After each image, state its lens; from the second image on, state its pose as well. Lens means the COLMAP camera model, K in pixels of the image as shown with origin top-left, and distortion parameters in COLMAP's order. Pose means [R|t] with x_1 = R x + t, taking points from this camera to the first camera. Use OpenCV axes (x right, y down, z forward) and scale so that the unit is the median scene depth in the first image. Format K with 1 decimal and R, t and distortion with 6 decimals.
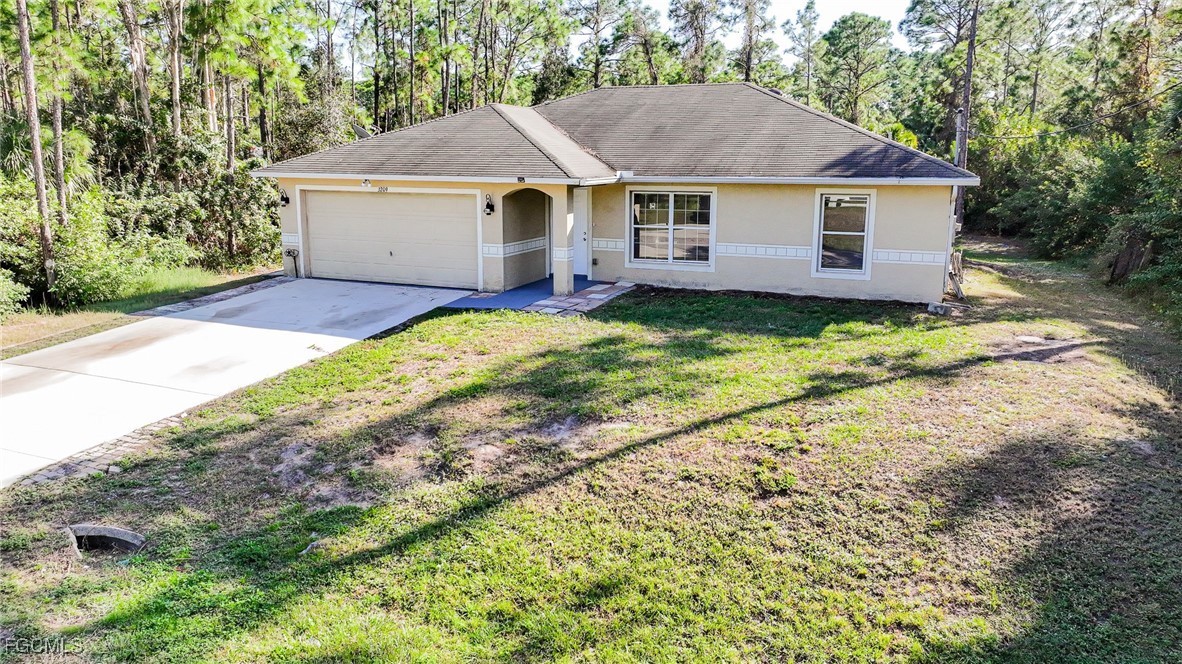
lens RADIAL K [[823.9, 0, 619.6], [0, 823.9, 328.7], [0, 0, 1]] dist [0.007458, 0.001518]
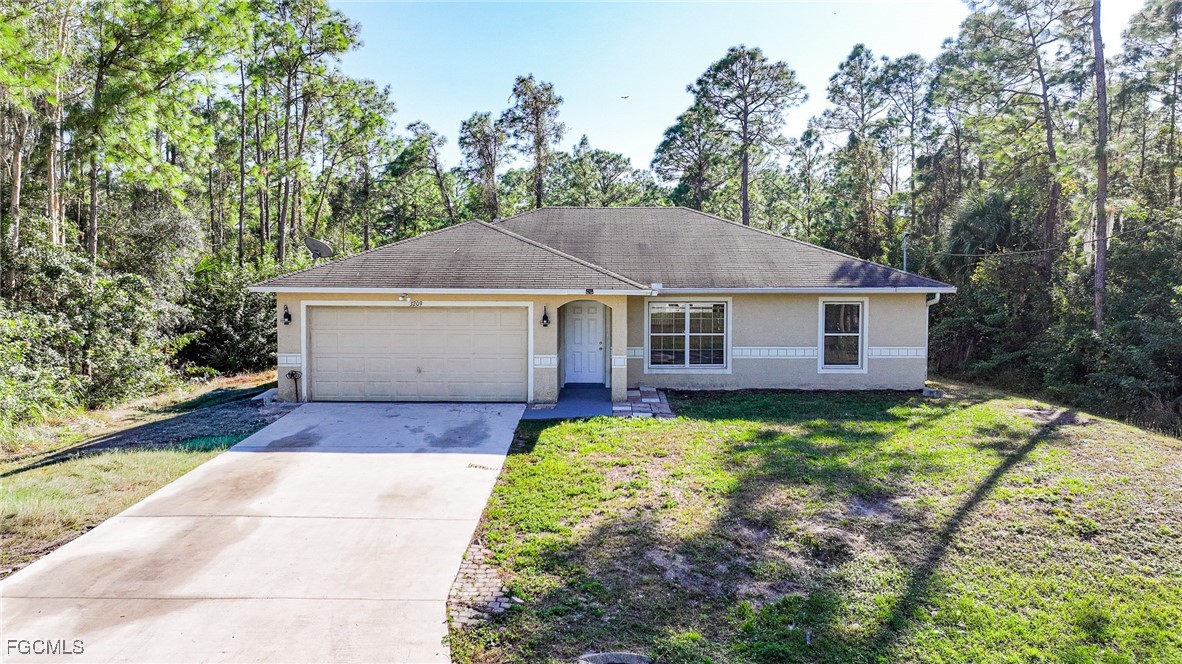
lens RADIAL K [[815.4, 0, 596.3], [0, 815.4, 331.9], [0, 0, 1]] dist [0.008227, 0.003387]
pose [[0.929126, -0.025279, 0.368899, -0.480534], [0.076342, 0.989280, -0.124486, -0.001791], [-0.361798, 0.143825, 0.921095, 0.056055]]
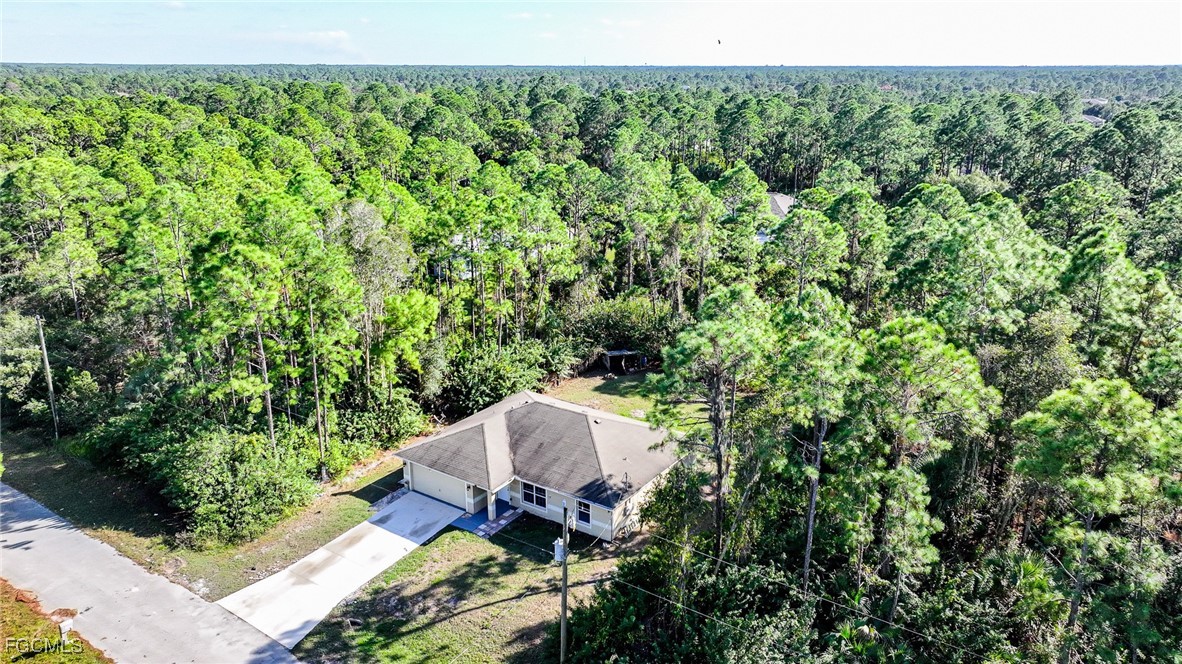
lens RADIAL K [[815.4, 0, 596.3], [0, 815.4, 331.9], [0, 0, 1]] dist [0.008227, 0.003387]
pose [[0.977980, 0.055859, -0.201082, 0.848221], [-0.034258, 0.993413, 0.109347, -1.044933], [0.205866, -0.100050, 0.973452, -1.686865]]
